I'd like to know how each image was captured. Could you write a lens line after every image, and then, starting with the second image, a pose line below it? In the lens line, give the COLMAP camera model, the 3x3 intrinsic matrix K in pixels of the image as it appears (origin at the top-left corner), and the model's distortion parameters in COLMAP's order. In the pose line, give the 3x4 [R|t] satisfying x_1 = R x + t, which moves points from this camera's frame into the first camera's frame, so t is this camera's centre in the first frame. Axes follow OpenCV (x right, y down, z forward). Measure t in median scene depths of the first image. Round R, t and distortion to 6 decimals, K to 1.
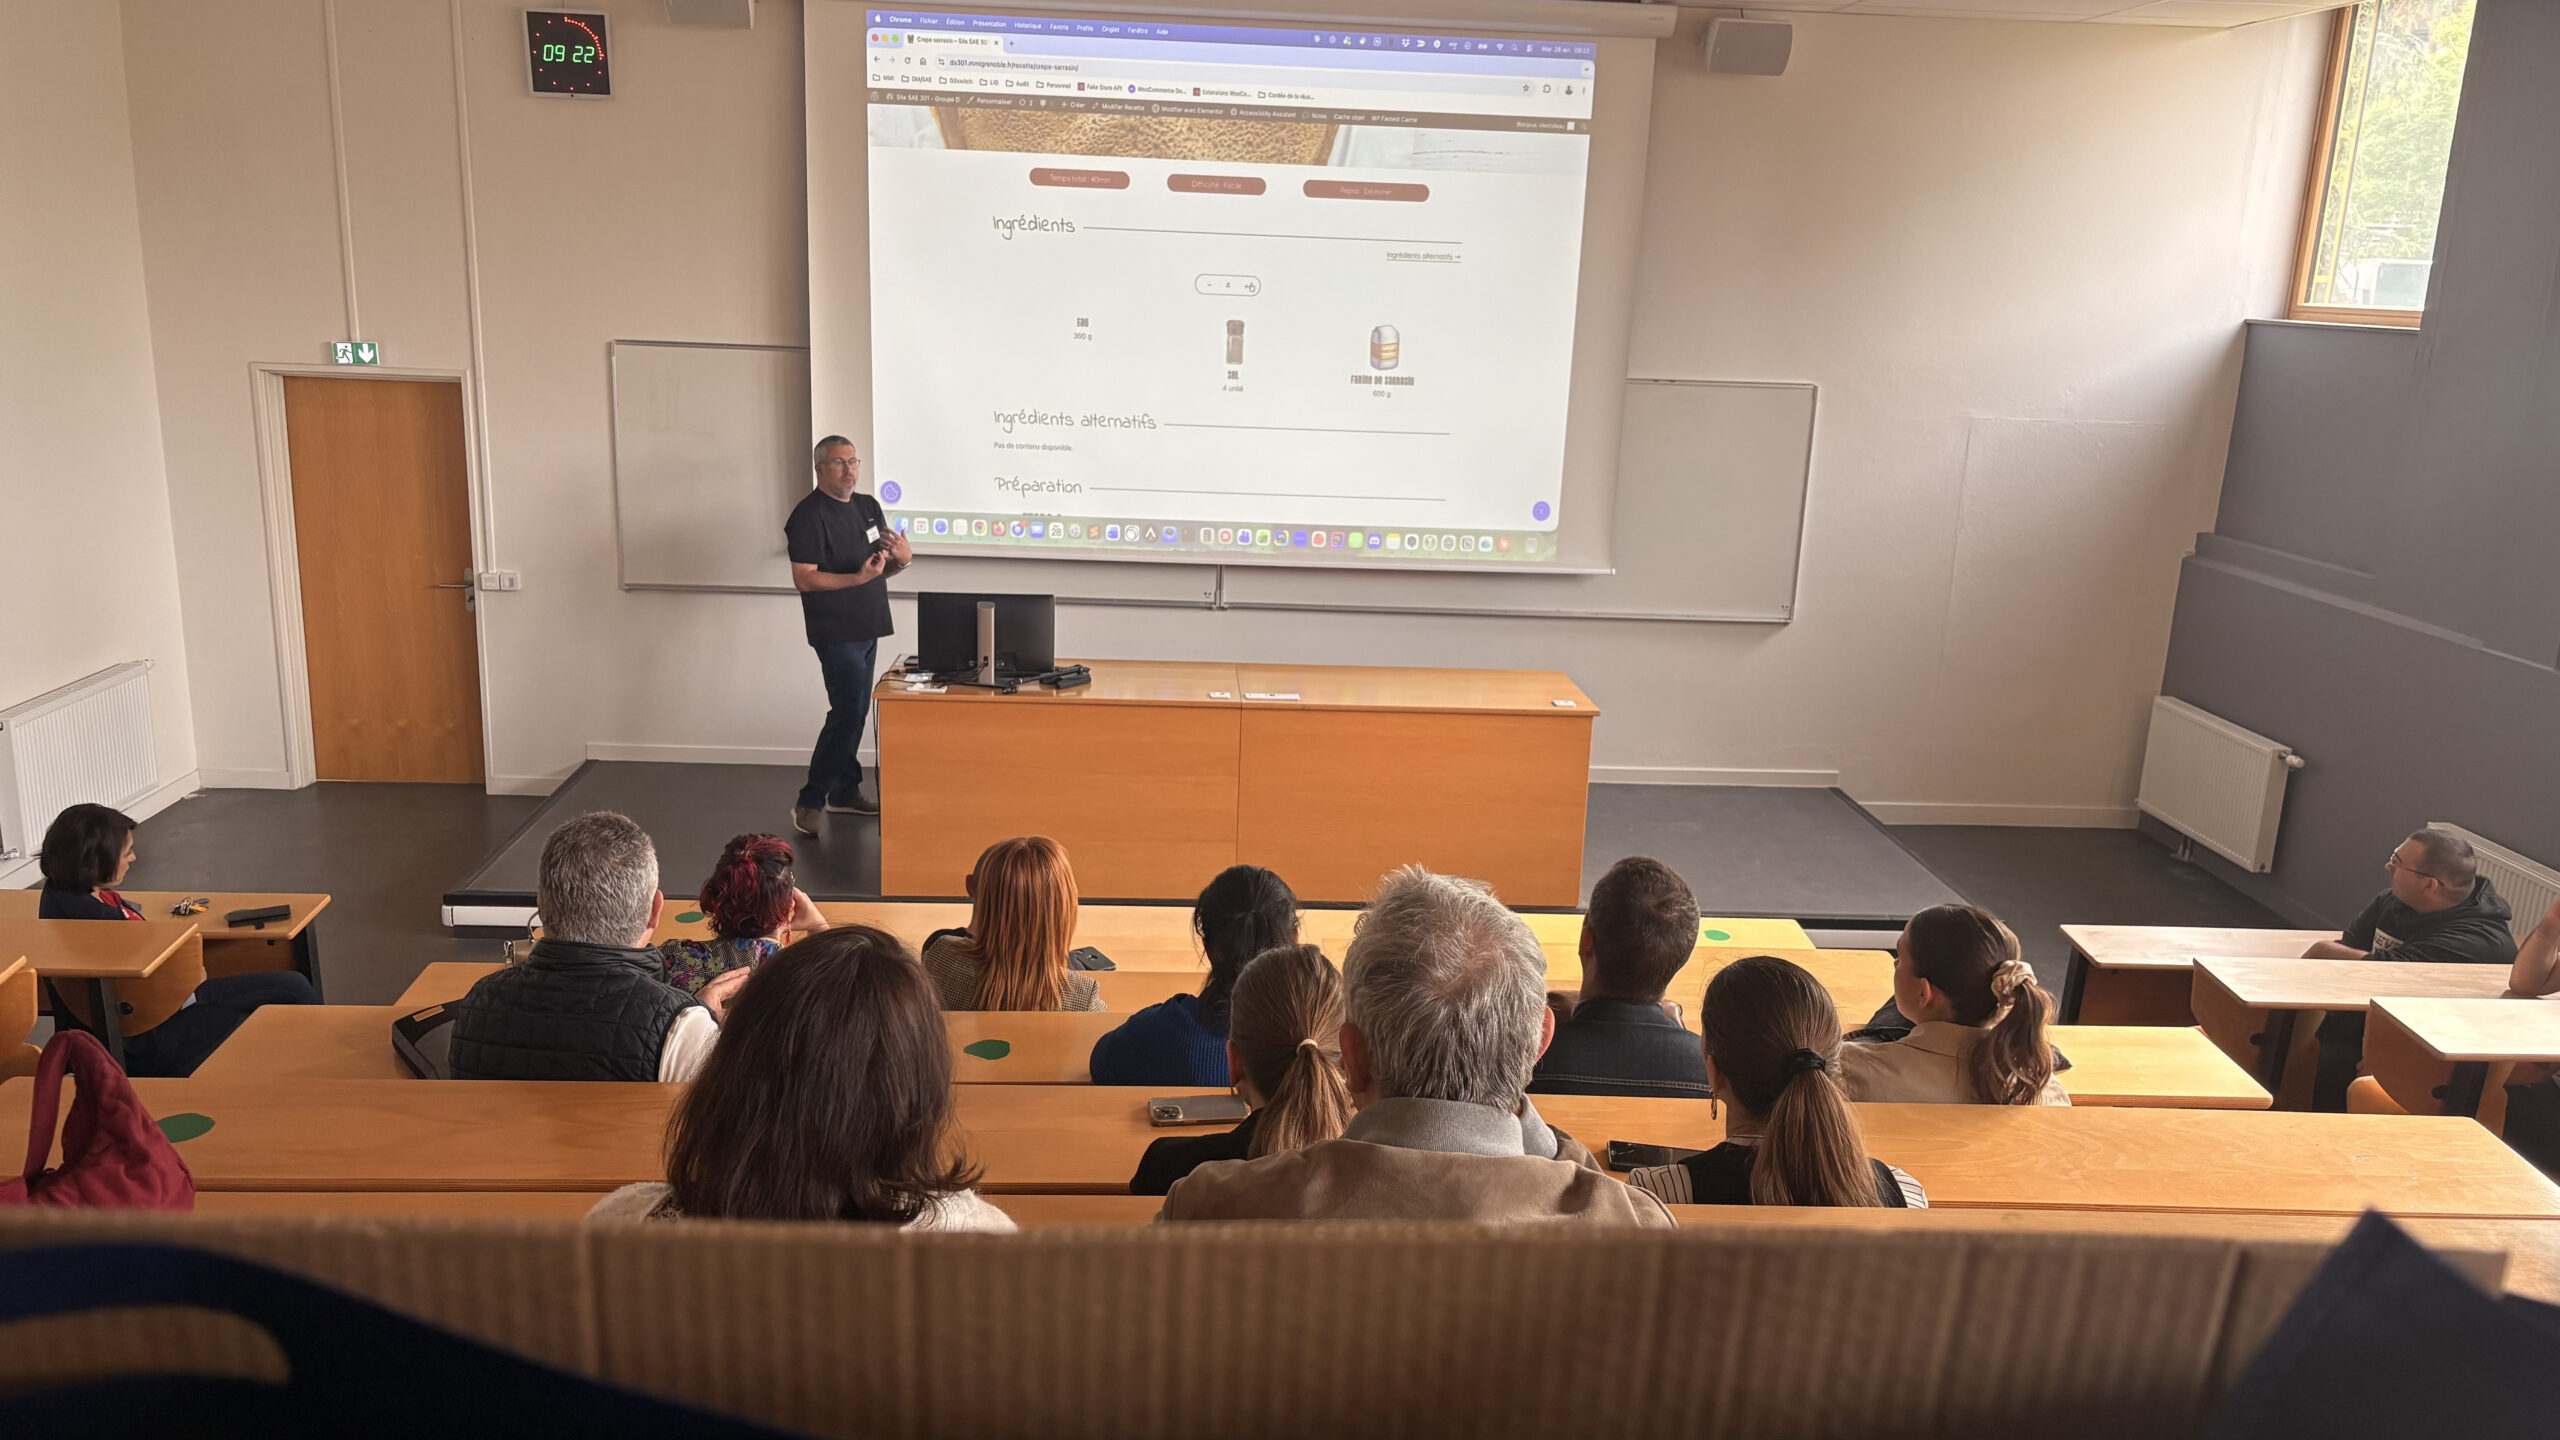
lens RADIAL K [[1940.7, 0, 1280.0], [0, 1940.7, 720.0], [0, 0, 1]] dist [0.069538, -0.265354]
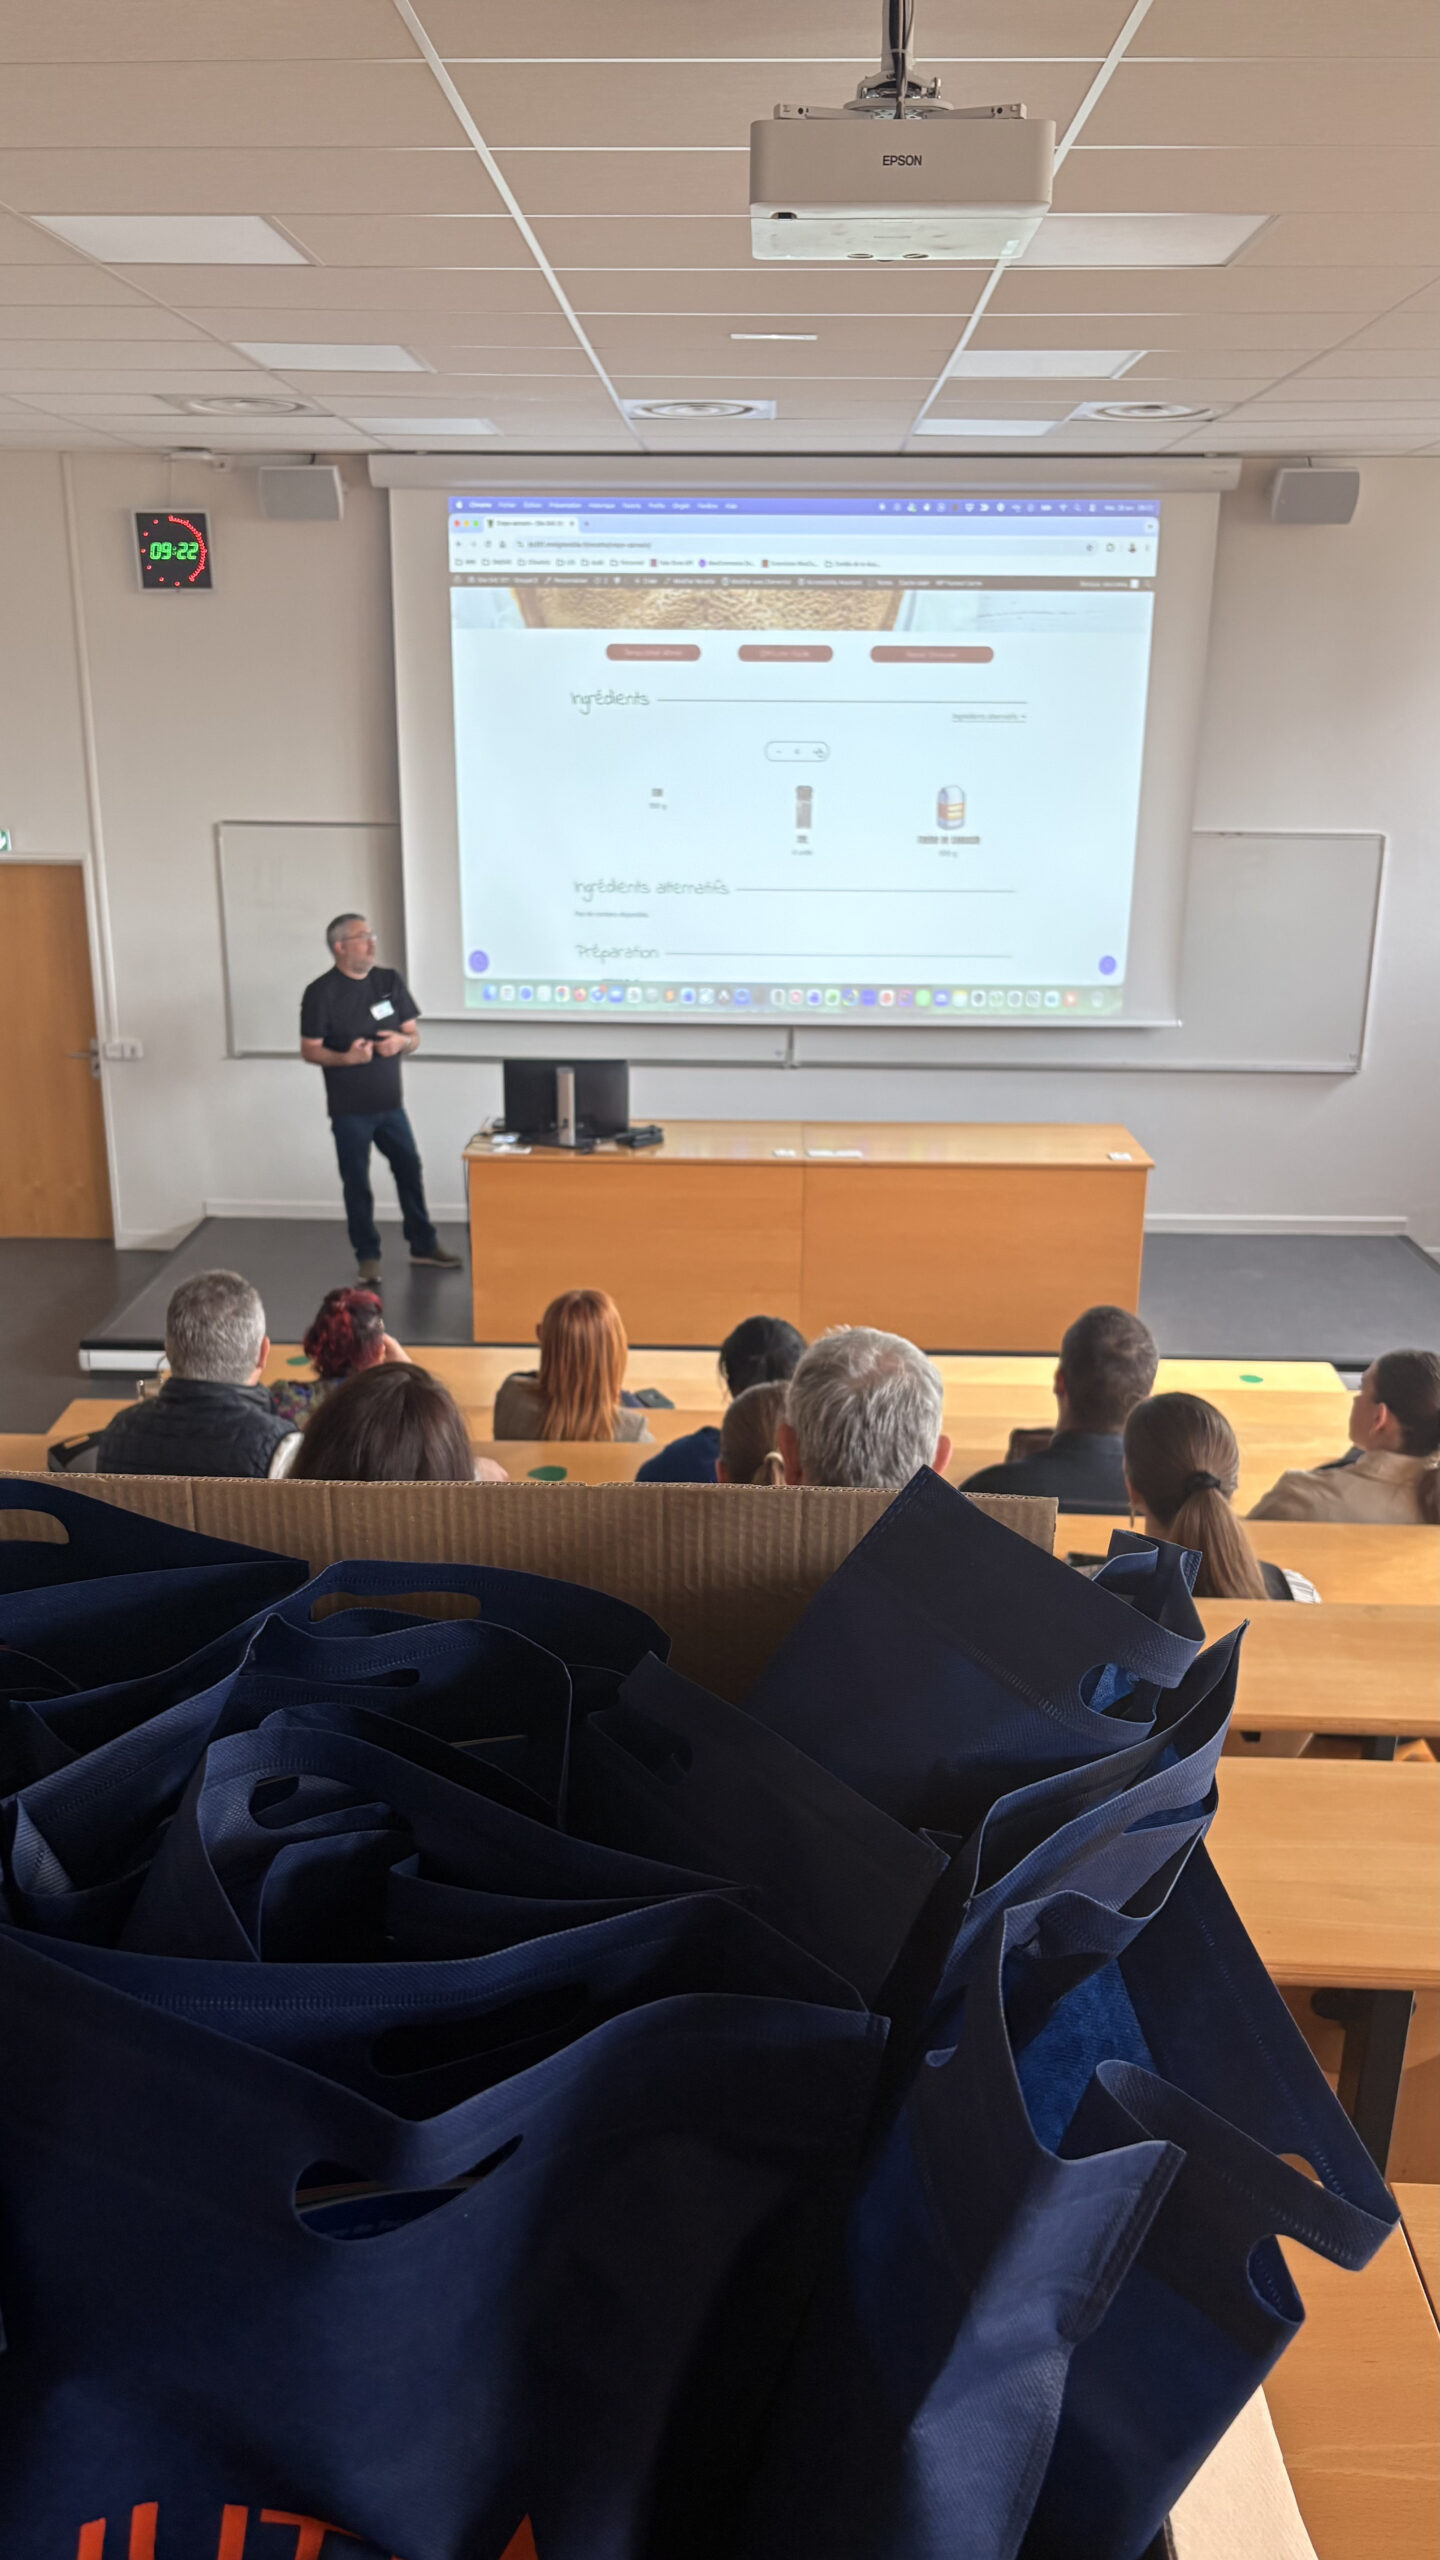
lens RADIAL K [[2049.1, 0, 720.0], [0, 2049.1, 1280.0], [0, 0, 1]] dist [0.091954, -0.551607]
pose [[0.995140, -0.004218, -0.098381, 0.038932], [0.010043, 0.998220, 0.058791, -0.008582], [0.097958, -0.059493, 0.993411, -0.103087]]
